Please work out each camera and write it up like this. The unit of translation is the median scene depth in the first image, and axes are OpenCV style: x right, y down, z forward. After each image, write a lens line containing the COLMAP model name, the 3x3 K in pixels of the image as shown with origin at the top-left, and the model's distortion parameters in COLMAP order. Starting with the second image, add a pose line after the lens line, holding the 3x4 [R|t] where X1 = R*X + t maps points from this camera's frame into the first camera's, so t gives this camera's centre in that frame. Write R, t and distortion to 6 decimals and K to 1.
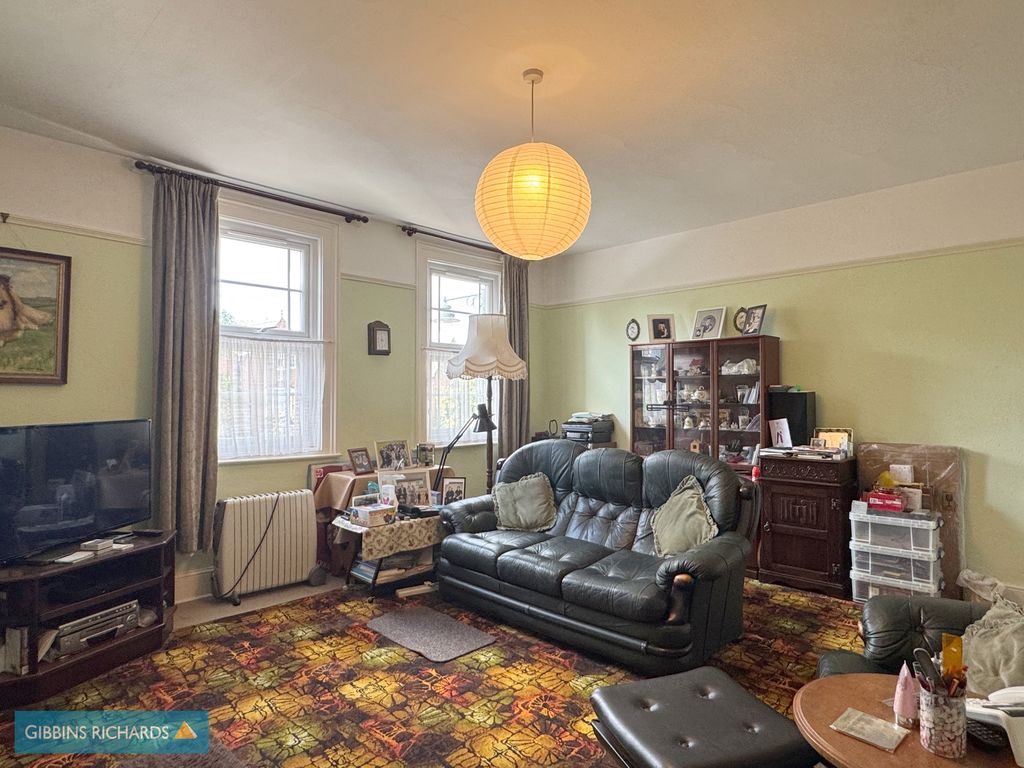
lens RADIAL K [[585.7, 0, 510.6], [0, 585.7, 386.0], [0, 0, 1]] dist [-0.000723, -0.000229]
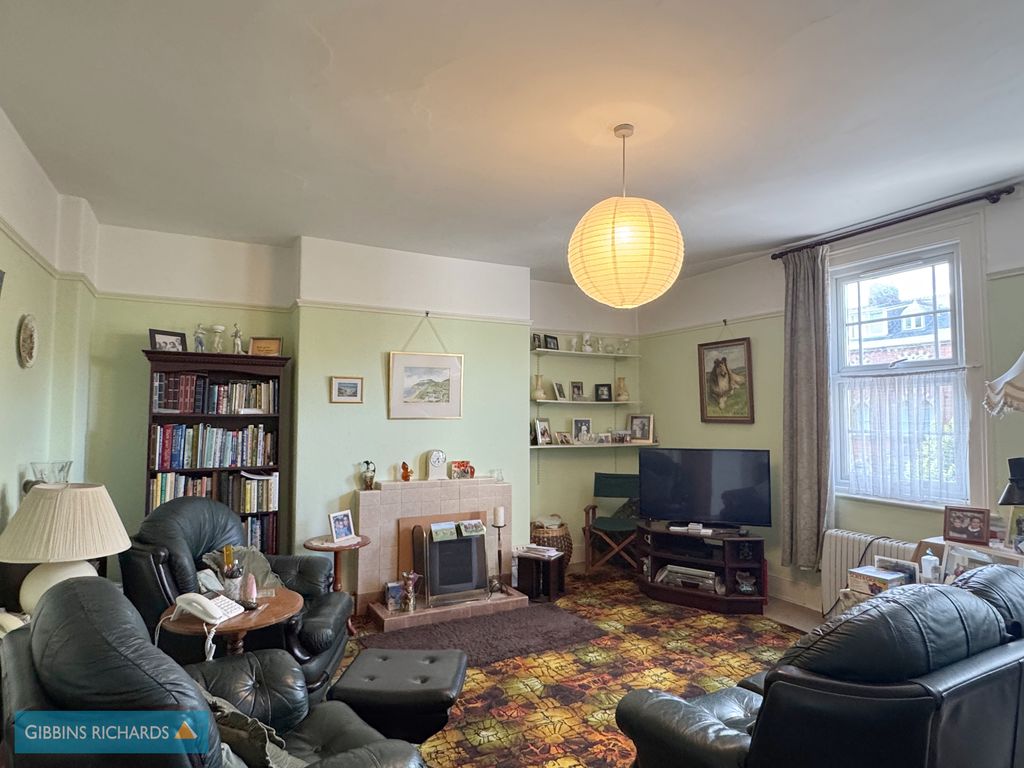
lens RADIAL K [[585.7, 0, 514.8], [0, 585.7, 388.5], [0, 0, 1]] dist [-0.000723, -0.000229]
pose [[-0.301895, -0.048182, -0.952123, 0.887148], [0.016972, 0.998292, -0.055900, -0.019360], [0.953190, -0.033035, -0.300561, 0.937493]]
